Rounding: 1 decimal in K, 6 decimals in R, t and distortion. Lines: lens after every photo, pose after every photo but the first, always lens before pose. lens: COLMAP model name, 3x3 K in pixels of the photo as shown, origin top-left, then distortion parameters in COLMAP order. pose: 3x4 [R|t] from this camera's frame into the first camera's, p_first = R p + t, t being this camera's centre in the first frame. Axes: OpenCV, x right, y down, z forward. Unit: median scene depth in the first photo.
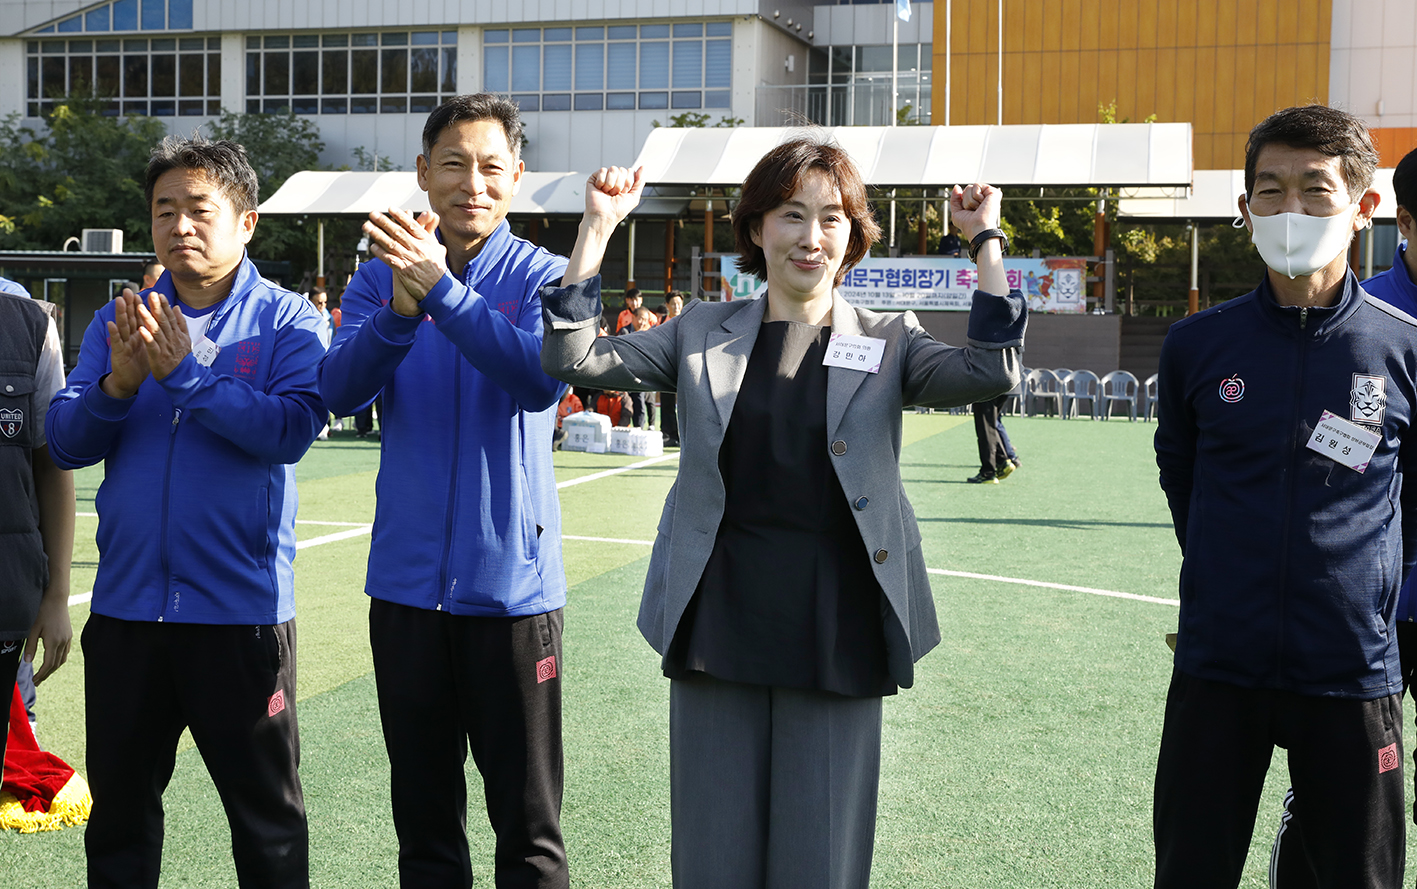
lens RADIAL K [[1987.0, 0, 679.1], [0, 1987.0, 419.5], [0, 0, 1]] dist [0.029191, 0.085140]
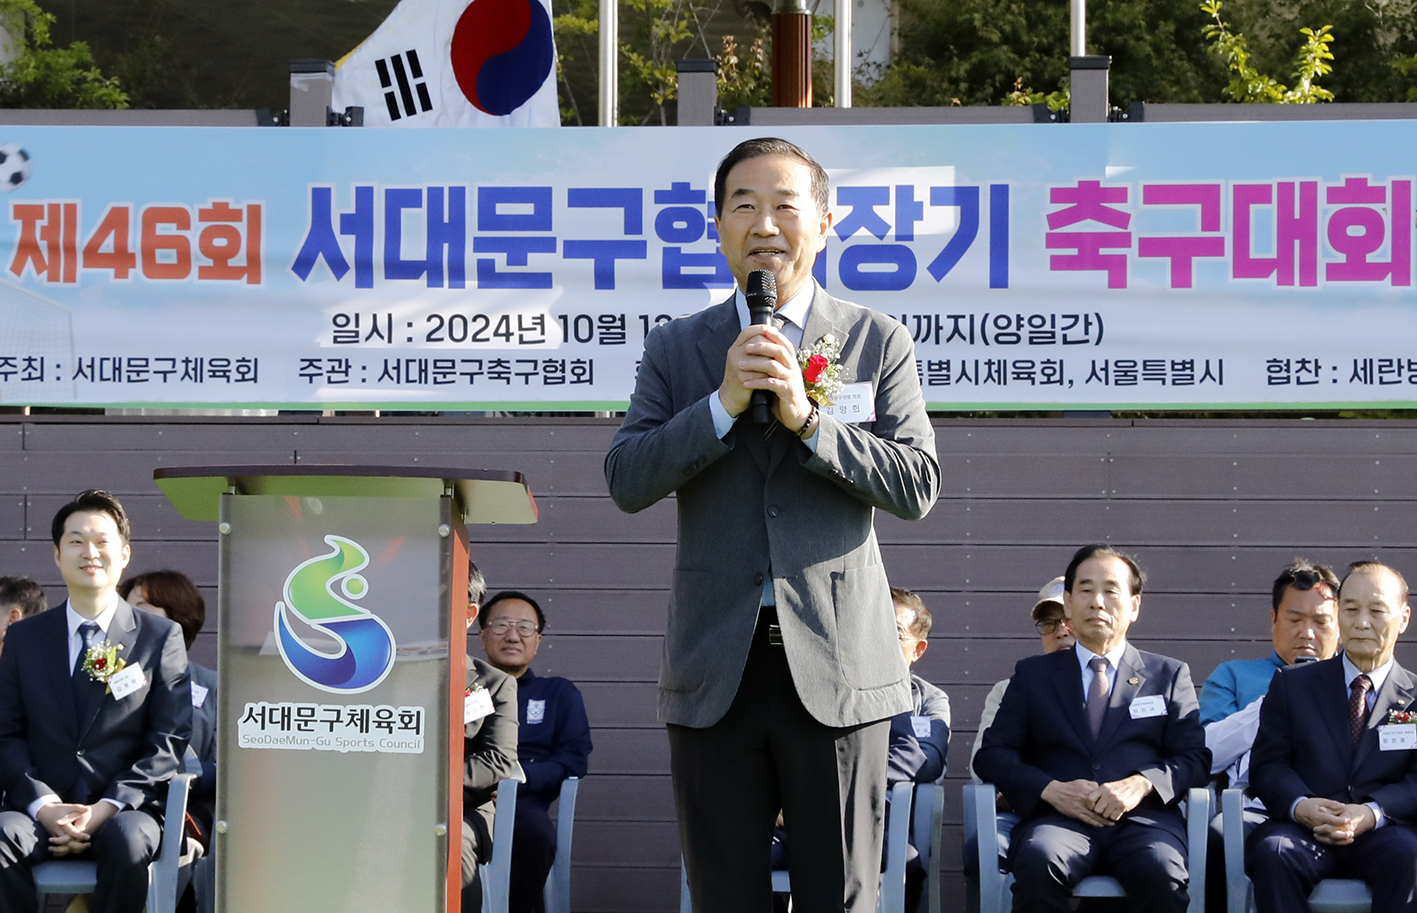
lens RADIAL K [[4552.0, 0, 664.5], [0, 4552.0, 456.6], [0, 0, 1]] dist [0.107681, 0.353012]
pose [[0.989474, -0.005736, 0.144594, 0.033453], [0.018343, 0.996126, -0.086009, -0.011766], [-0.143541, 0.087756, 0.985746, 0.441873]]
